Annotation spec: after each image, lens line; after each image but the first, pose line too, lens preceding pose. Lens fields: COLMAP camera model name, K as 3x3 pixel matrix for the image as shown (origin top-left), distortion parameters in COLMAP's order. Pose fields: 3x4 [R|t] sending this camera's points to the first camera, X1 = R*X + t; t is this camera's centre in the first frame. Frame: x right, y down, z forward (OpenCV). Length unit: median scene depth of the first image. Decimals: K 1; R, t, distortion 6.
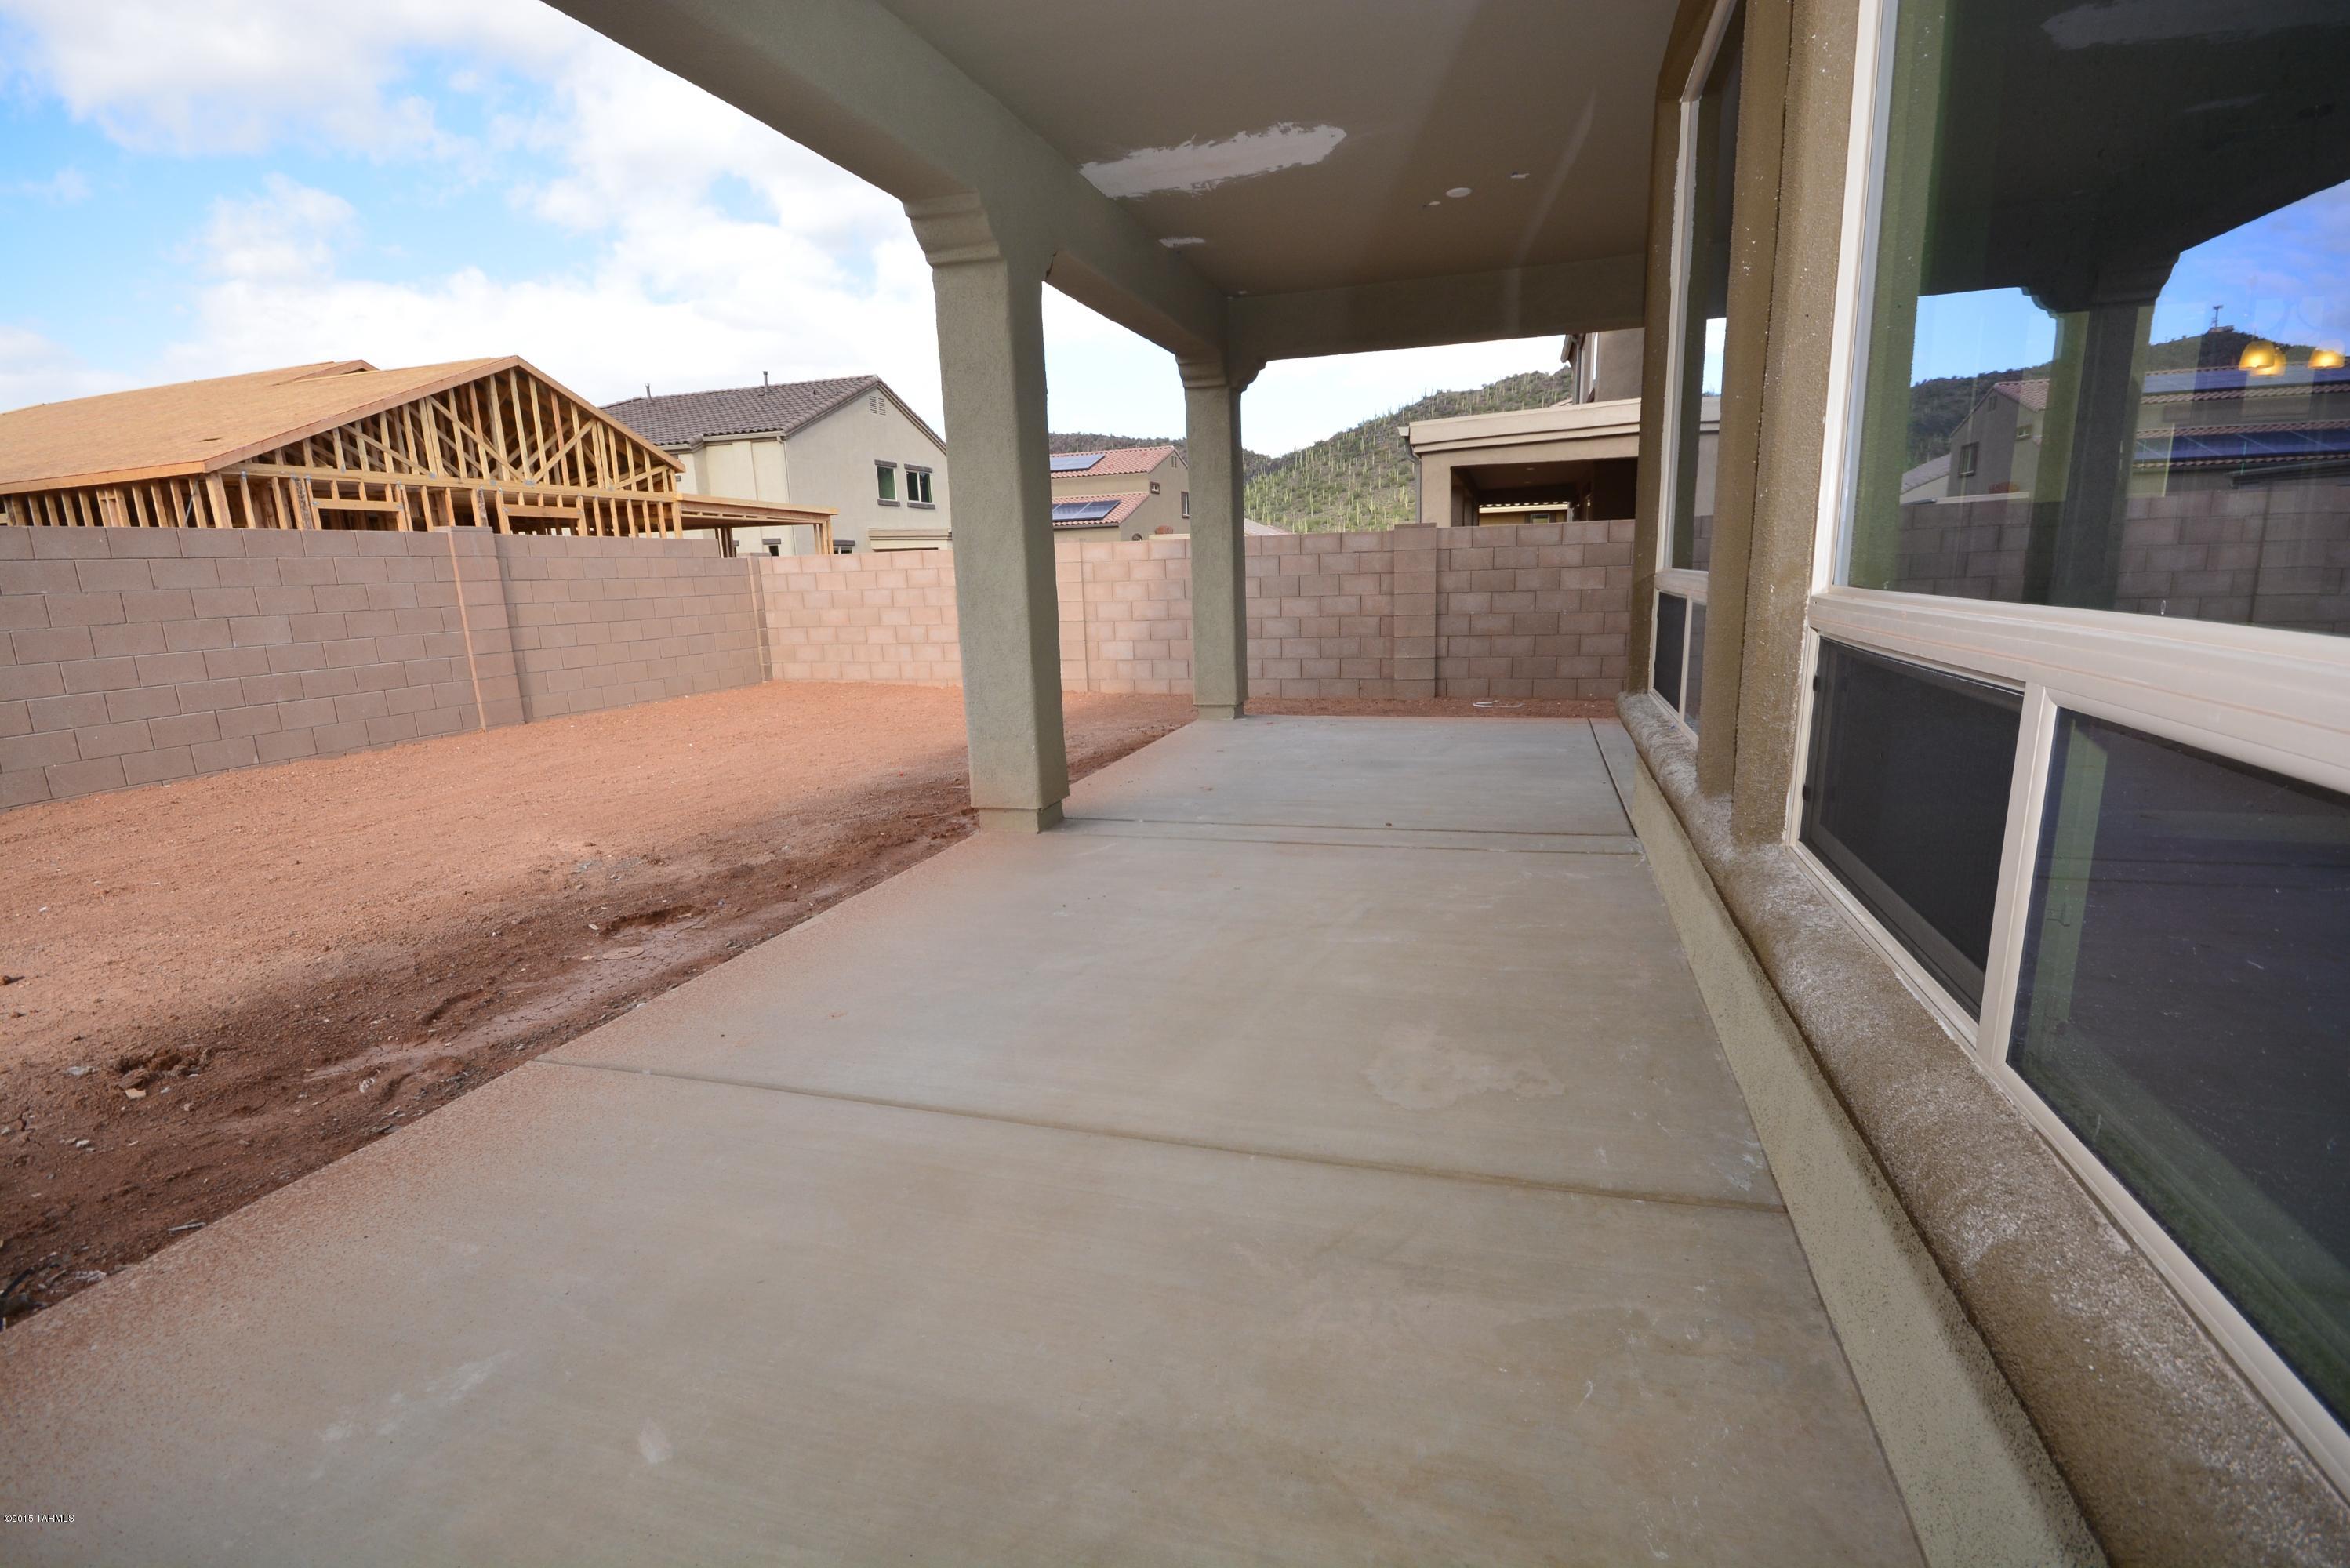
lens RADIAL K [[1058.0, 0, 1172.6], [0, 1058.0, 791.9], [0, 0, 1]] dist [0.012865, -0.006331]
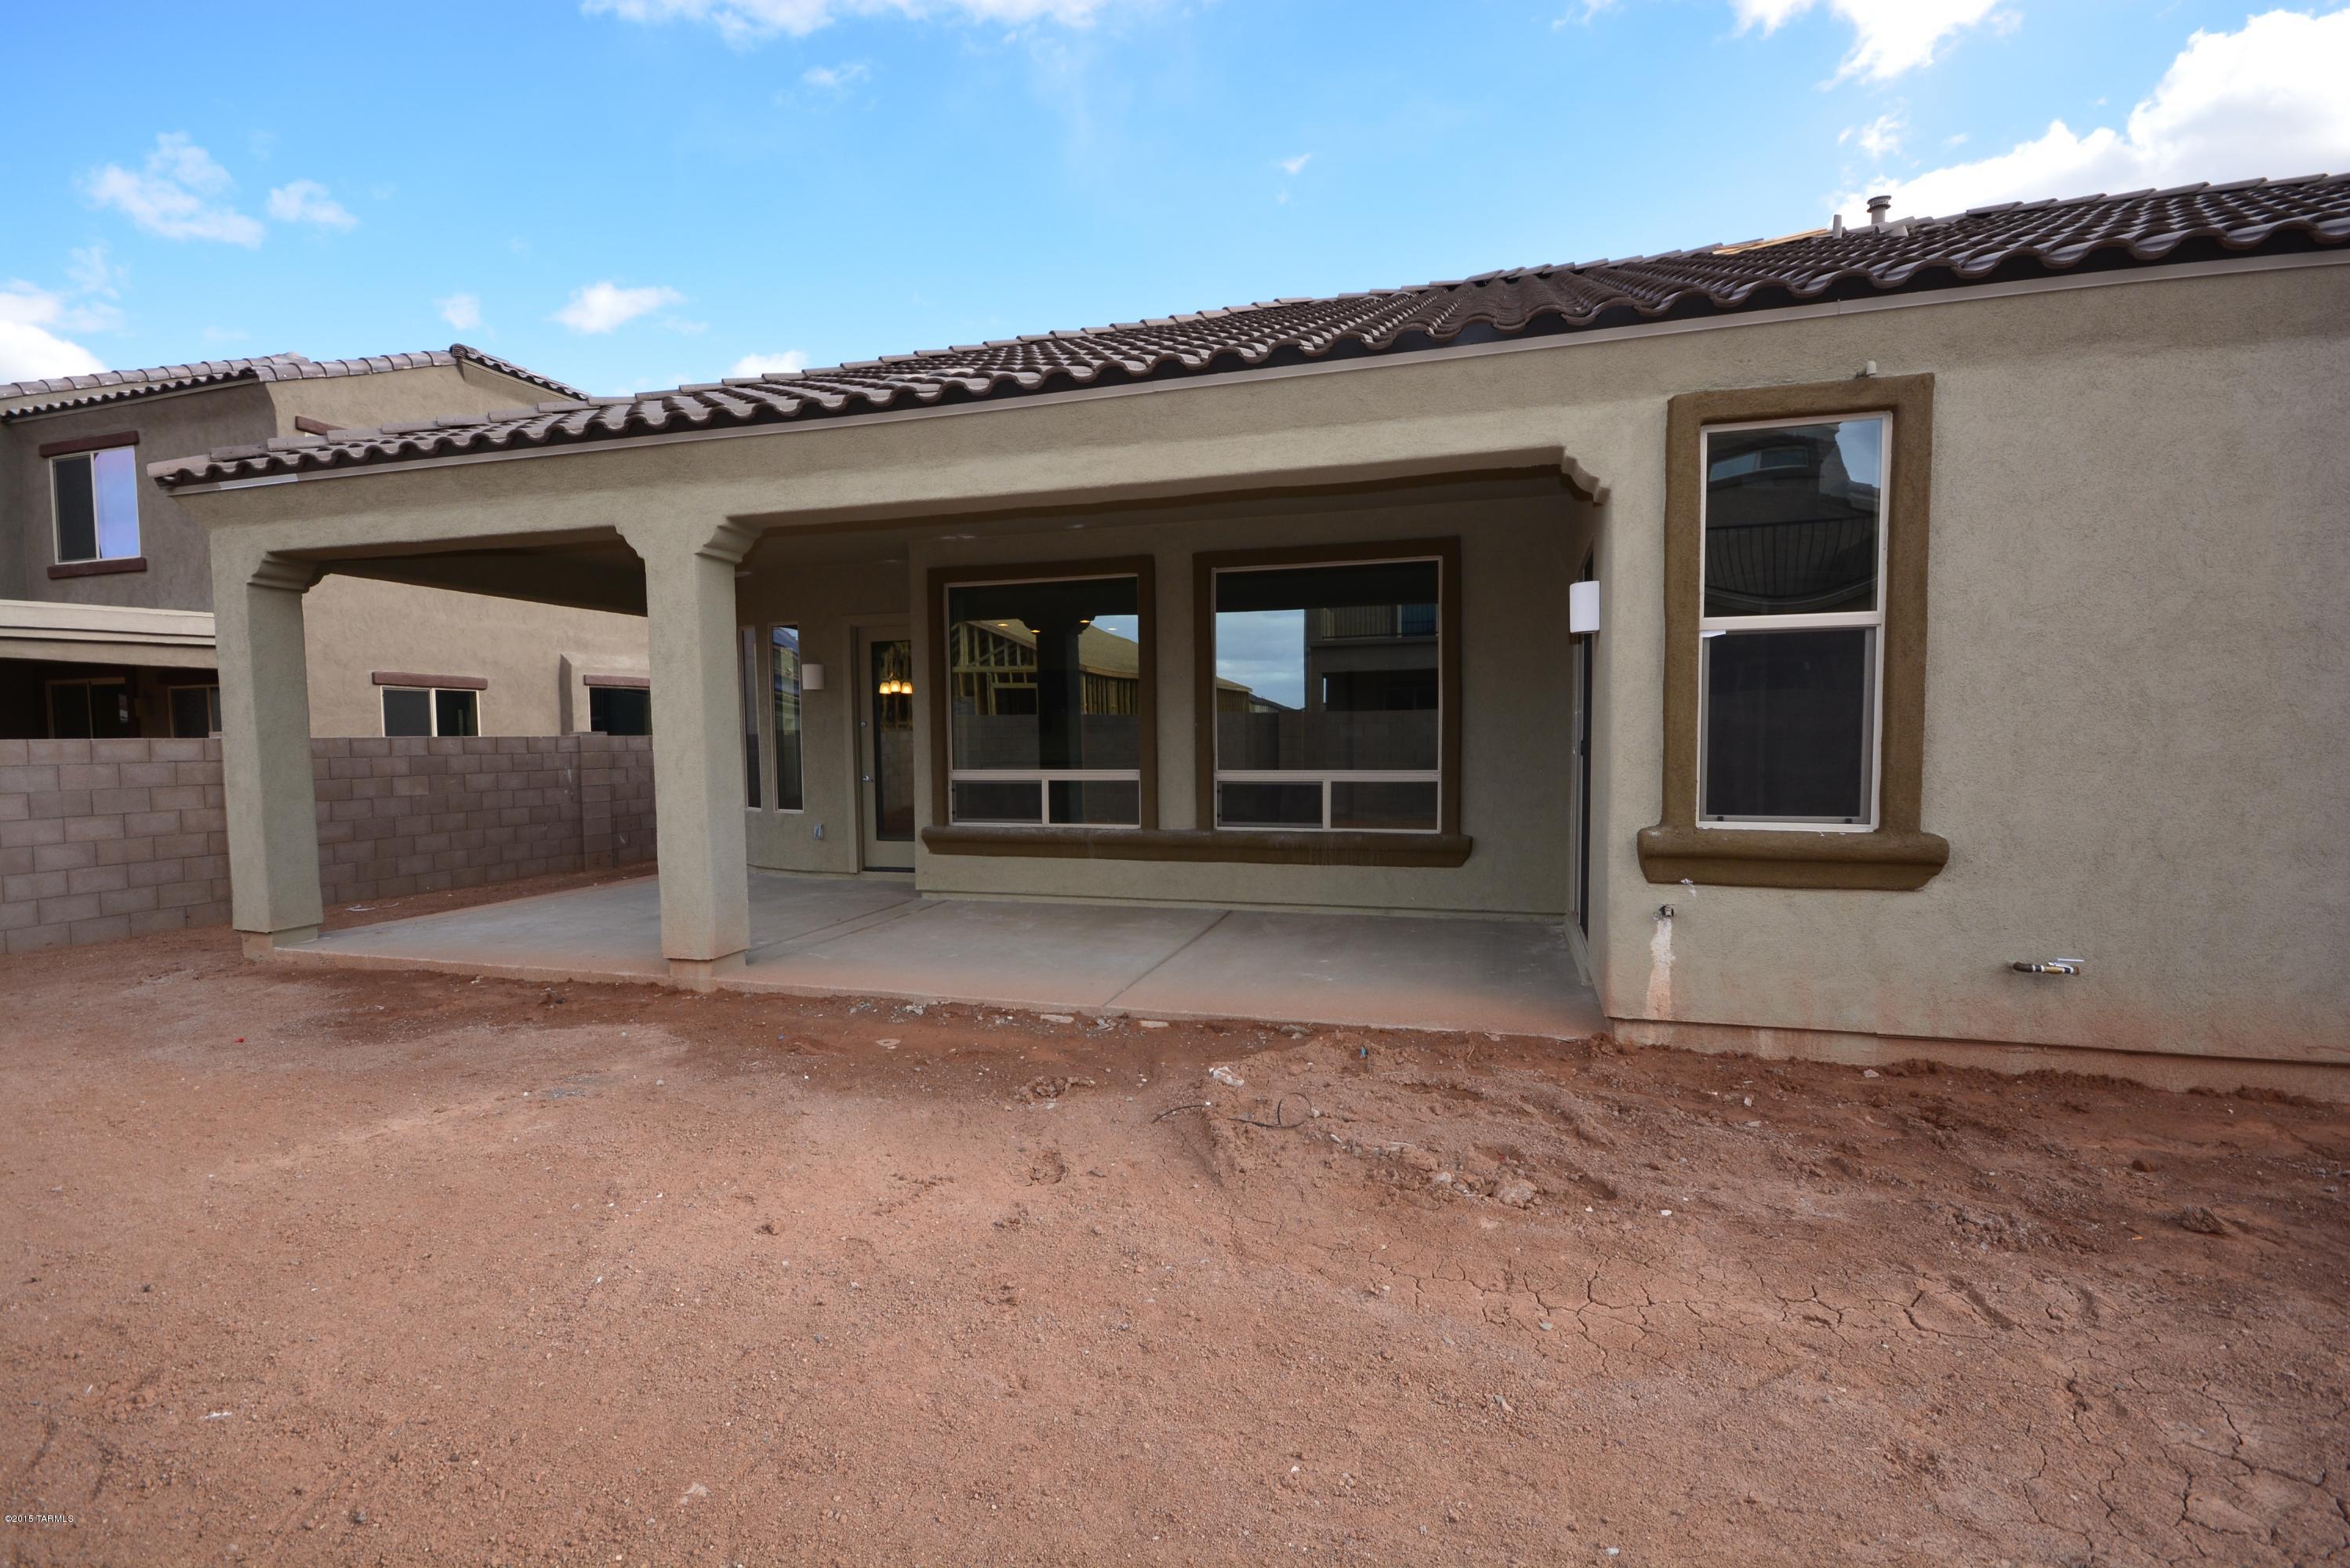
lens RADIAL K [[1058.0, 0, 1172.6], [0, 1058.0, 791.9], [0, 0, 1]] dist [0.012865, -0.006331]
pose [[-0.007449, -0.022200, 0.999726, -0.734113], [0.218539, 0.975550, 0.023291, -0.045790], [-0.975800, 0.218653, -0.002415, 0.219455]]
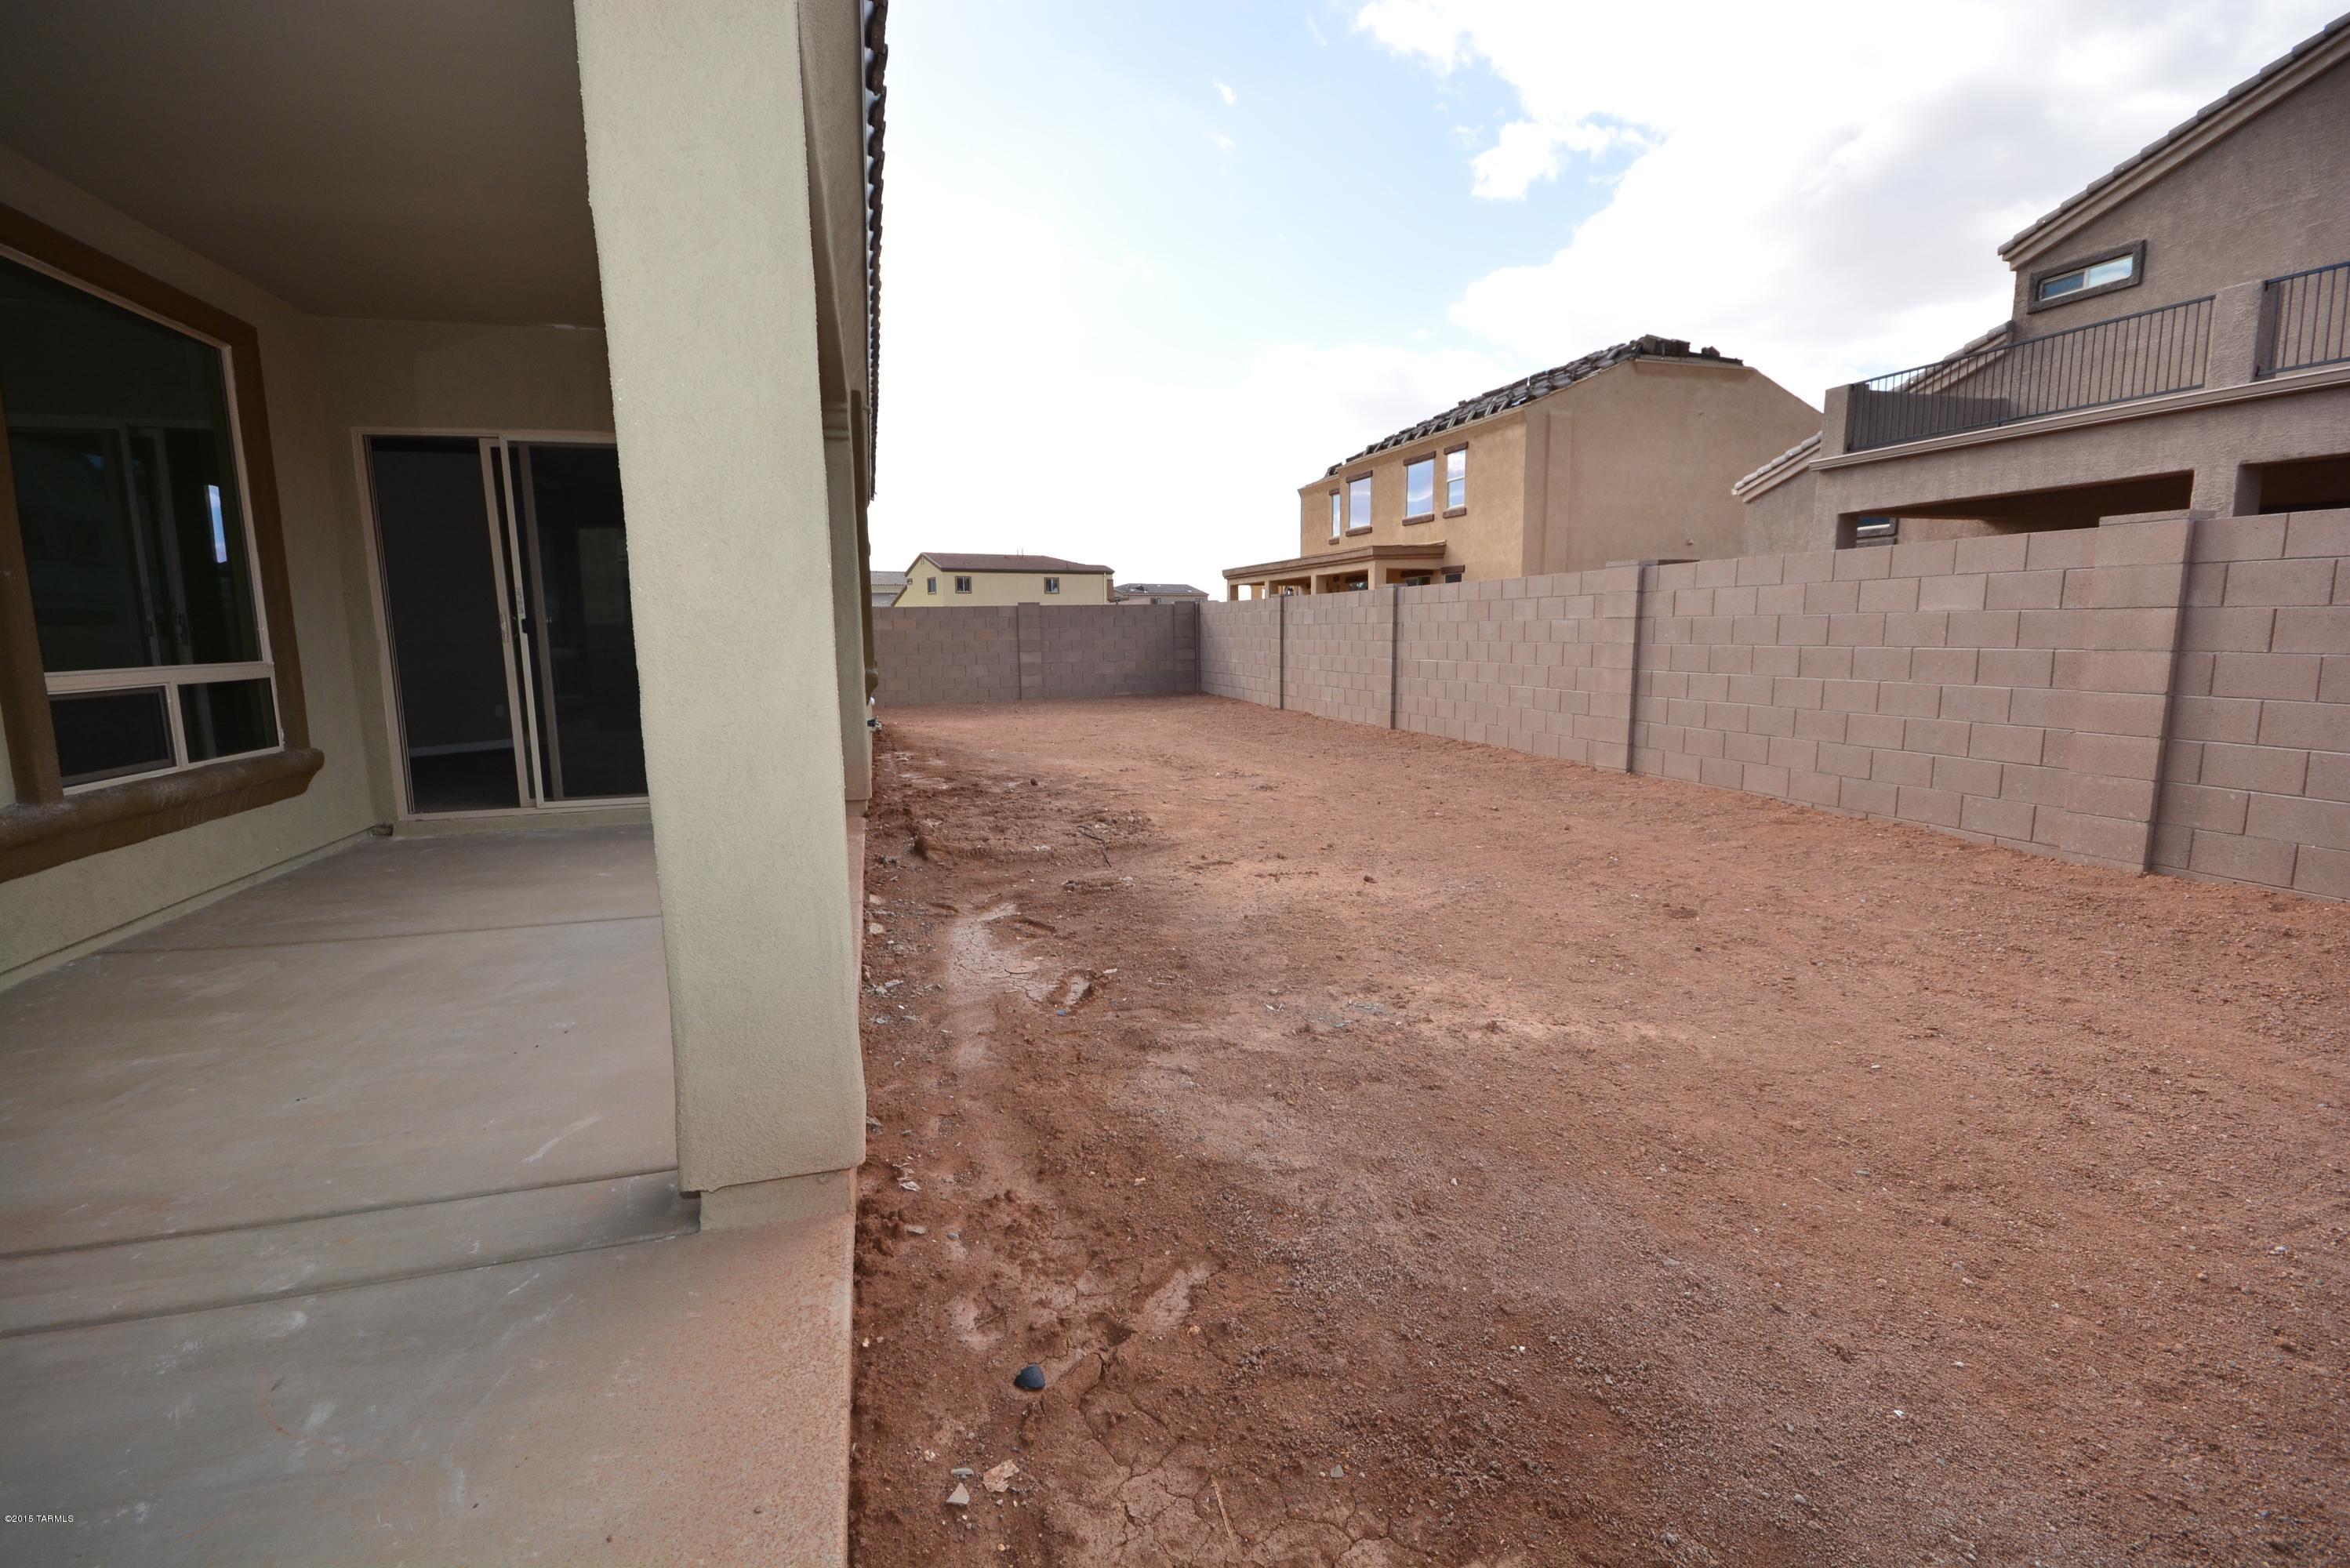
lens RADIAL K [[1058.0, 0, 1172.6], [0, 1058.0, 791.9], [0, 0, 1]] dist [0.012865, -0.006331]
pose [[-0.838355, 0.121669, -0.531373, -0.031171], [-0.075038, 0.939737, 0.333562, -0.156953], [0.539935, 0.319517, -0.778704, 0.732712]]
